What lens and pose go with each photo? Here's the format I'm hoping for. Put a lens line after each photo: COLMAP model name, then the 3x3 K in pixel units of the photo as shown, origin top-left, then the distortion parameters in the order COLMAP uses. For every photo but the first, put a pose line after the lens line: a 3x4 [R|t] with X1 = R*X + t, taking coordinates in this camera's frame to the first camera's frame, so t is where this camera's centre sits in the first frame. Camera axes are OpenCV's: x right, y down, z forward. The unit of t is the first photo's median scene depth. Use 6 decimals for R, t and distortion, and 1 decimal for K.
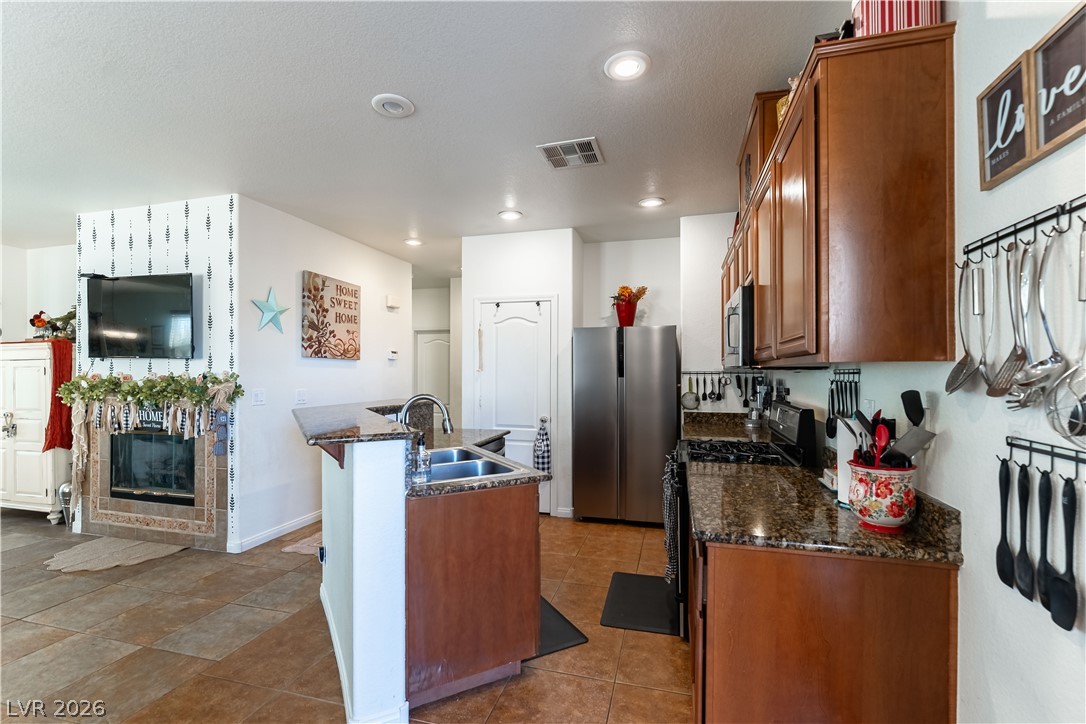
lens RADIAL K [[473.3, 0, 552.3], [0, 473.3, 372.9], [0, 0, 1]] dist [0.002998, -0.000982]
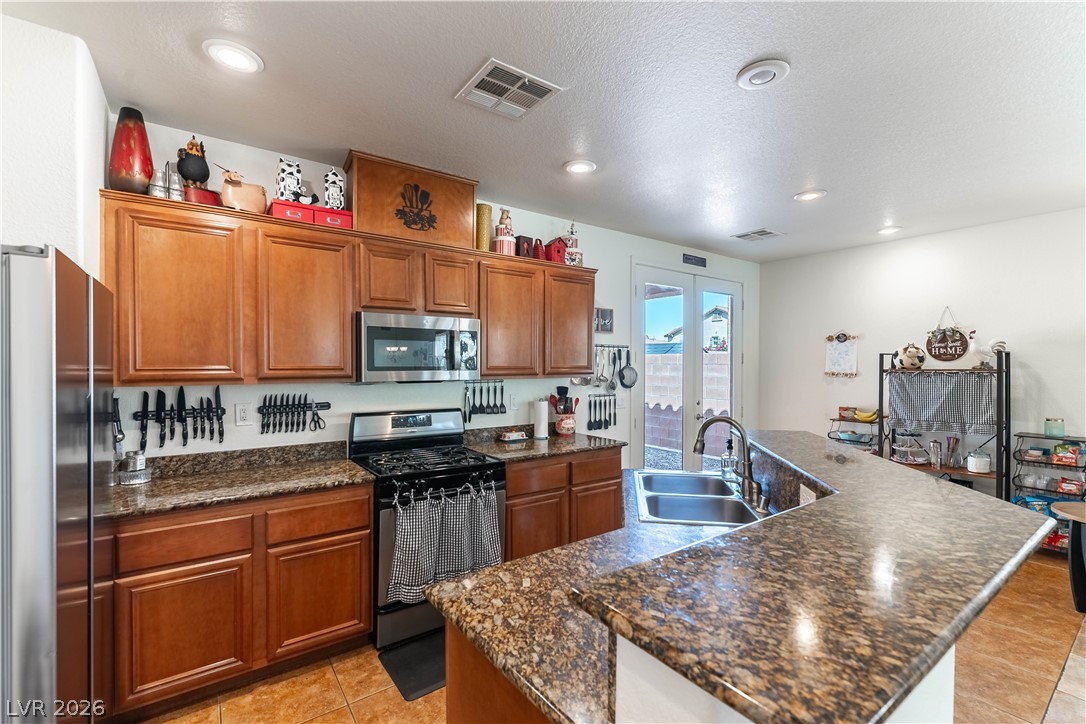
lens RADIAL K [[473.3, 0, 554.0], [0, 473.3, 366.0], [0, 0, 1]] dist [0.002998, -0.000982]
pose [[-0.786376, -0.004945, 0.617729, -0.356825], [-0.002201, 0.999984, 0.005203, -0.036781], [-0.617744, 0.002731, -0.786374, 1.154299]]
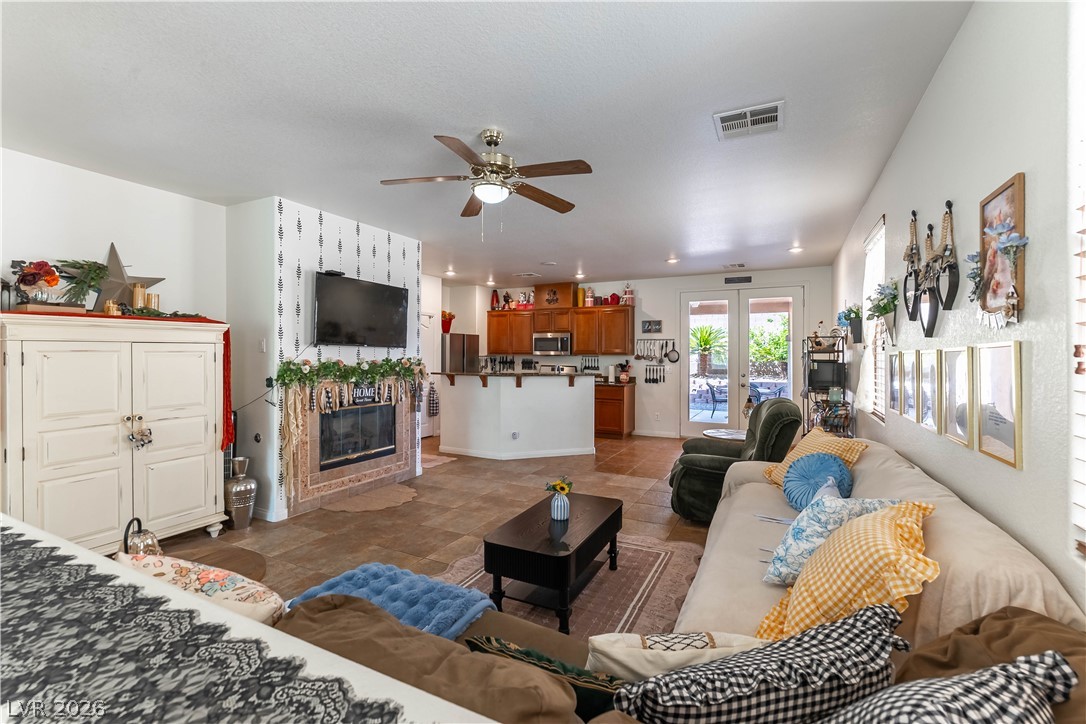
lens RADIAL K [[473.3, 0, 544.9], [0, 473.3, 351.5], [0, 0, 1]] dist [0.002998, -0.000982]
pose [[0.201041, 0.006244, 0.979563, -1.931903], [-0.004106, 0.999976, -0.005532, -0.012775], [-0.979574, -0.002910, 0.201062, 0.273508]]
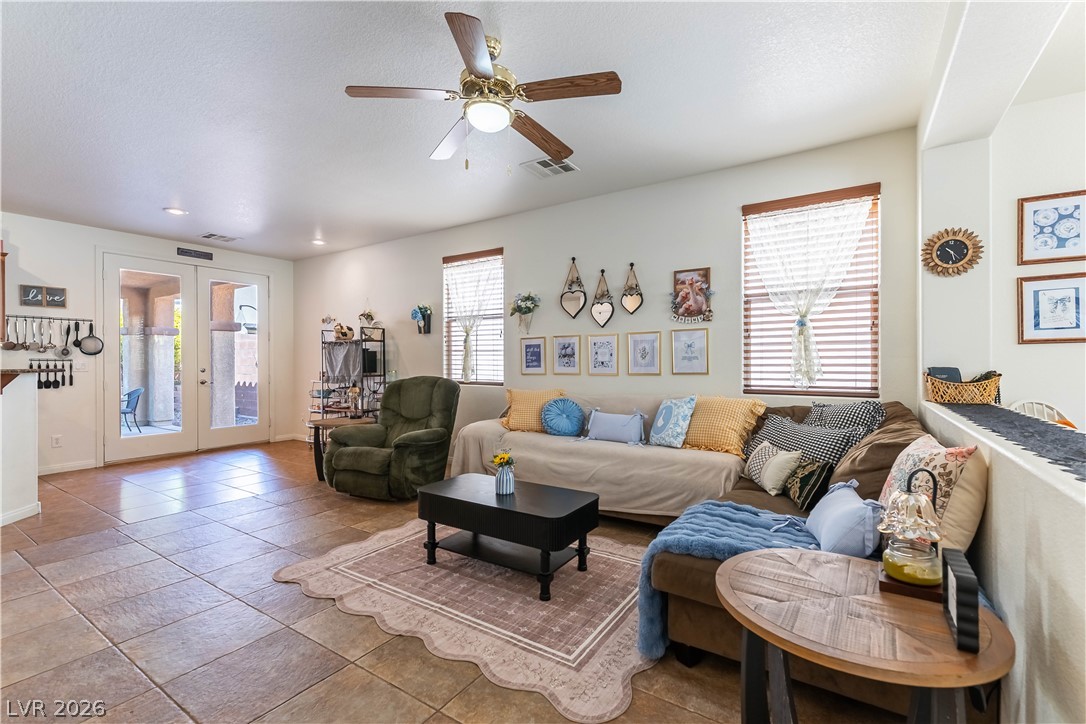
lens RADIAL K [[473.3, 0, 549.3], [0, 473.3, 363.2], [0, 0, 1]] dist [0.002998, -0.000982]
pose [[-0.951791, 0.001585, 0.306744, -1.487901], [0.003175, 0.999984, 0.004683, 0.044089], [-0.306732, 0.005431, -0.951780, 1.047598]]
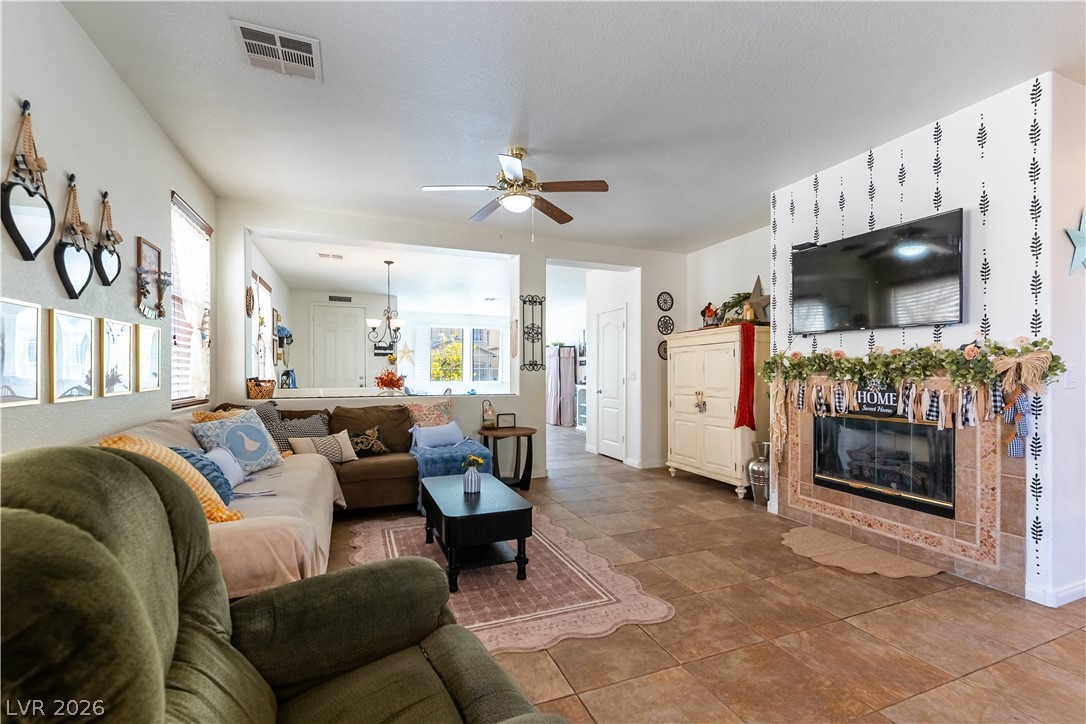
lens RADIAL K [[473.3, 0, 550.6], [0, 473.3, 374.5], [0, 0, 1]] dist [0.002998, -0.000982]
pose [[0.609727, 0.002303, -0.792608, -0.519804], [-0.001295, 0.999997, 0.001909, 0.046967], [0.792611, -0.000138, 0.609728, 0.027763]]
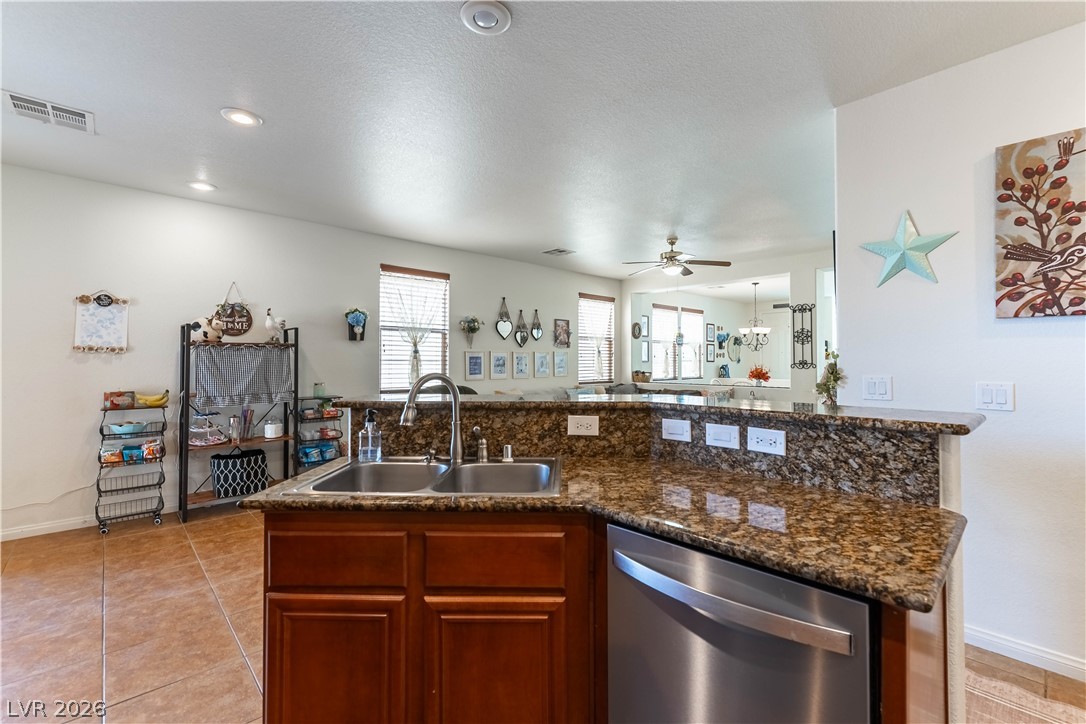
lens RADIAL K [[473.3, 0, 544.0], [0, 473.3, 361.2], [0, 0, 1]] dist [0.002998, -0.000982]
pose [[-0.526506, -0.000213, -0.850171, 0.179931], [-0.001869, 0.999998, 0.000907, 0.013493], [0.850169, 0.002067, -0.526506, 0.918919]]
